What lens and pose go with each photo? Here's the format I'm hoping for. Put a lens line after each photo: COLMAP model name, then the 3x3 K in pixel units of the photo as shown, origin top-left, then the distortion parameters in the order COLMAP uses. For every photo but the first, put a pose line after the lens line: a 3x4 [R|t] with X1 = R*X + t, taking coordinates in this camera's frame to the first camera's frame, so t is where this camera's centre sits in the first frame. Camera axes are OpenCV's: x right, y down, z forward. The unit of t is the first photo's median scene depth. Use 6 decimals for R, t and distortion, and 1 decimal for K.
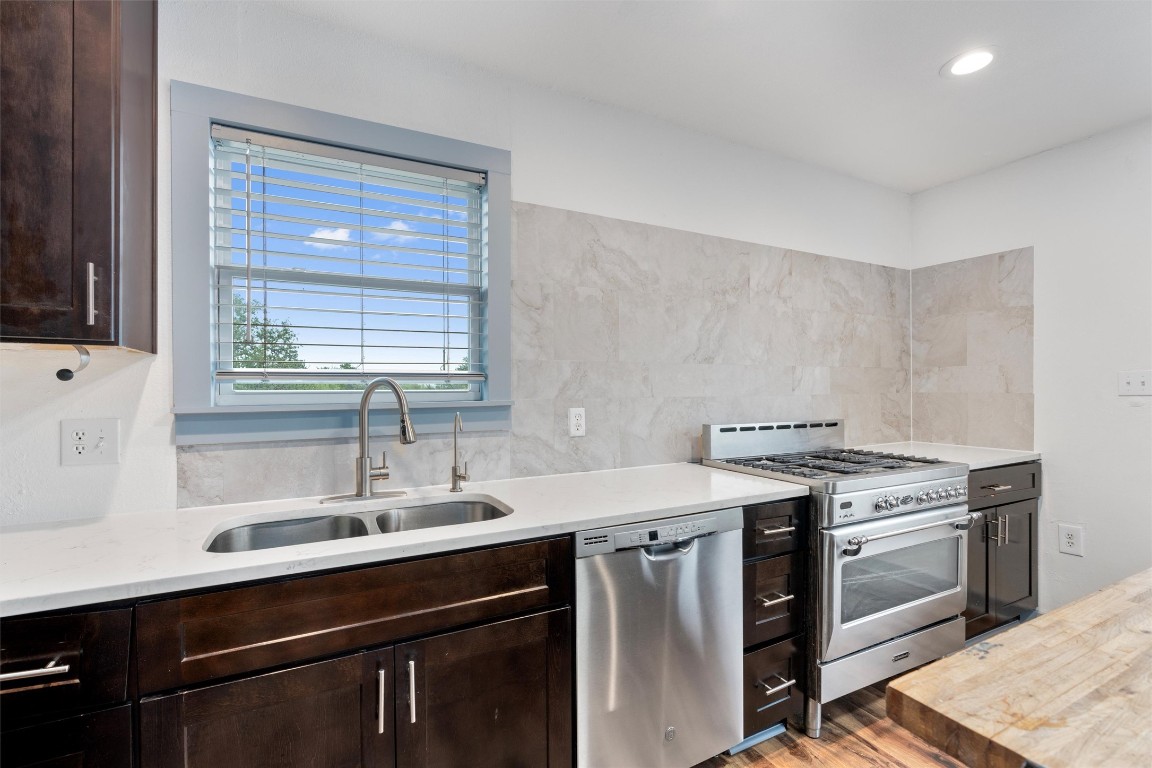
lens RADIAL K [[514.8, 0, 578.5], [0, 514.8, 391.0], [0, 0, 1]] dist [-0.012461, 0.004161]
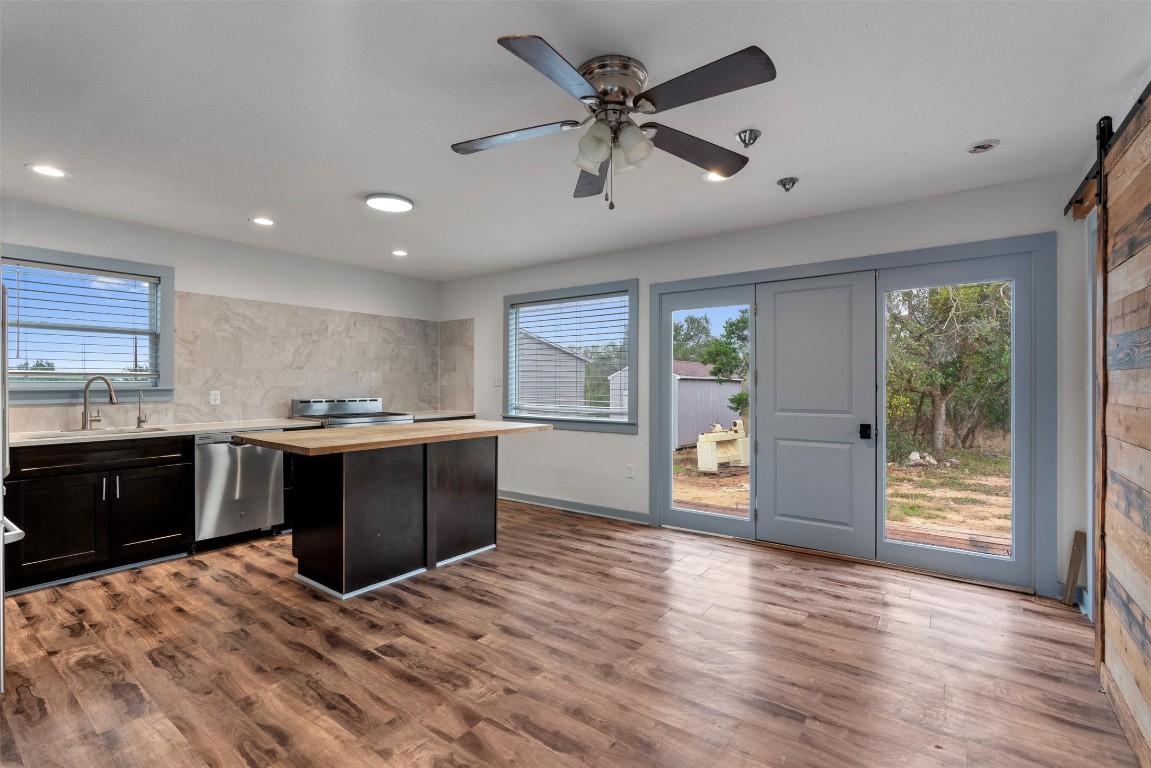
lens RADIAL K [[514.4, 0, 573.0], [0, 514.4, 382.5], [0, 0, 1]] dist [-0.012461, 0.004161]
pose [[0.899307, 0.006098, 0.437276, 0.397938], [-0.001978, 0.999949, -0.009876, 0.017418], [-0.437314, 0.008017, 0.899273, -1.498131]]
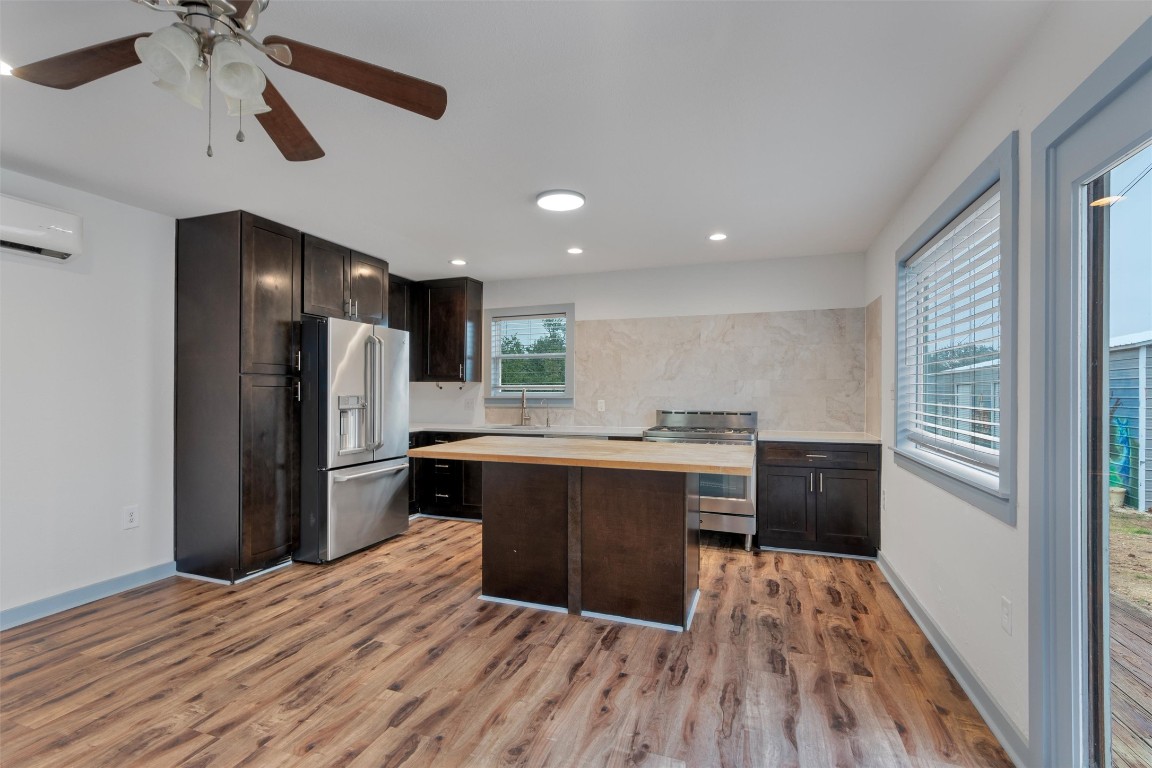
lens RADIAL K [[514.8, 0, 582.7], [0, 514.8, 391.3], [0, 0, 1]] dist [-0.012461, 0.004161]
pose [[0.682574, 0.006037, -0.730792, 1.761223], [-0.008588, 0.999963, 0.000240, -0.008492], [0.730766, 0.006113, 0.682600, -0.749258]]
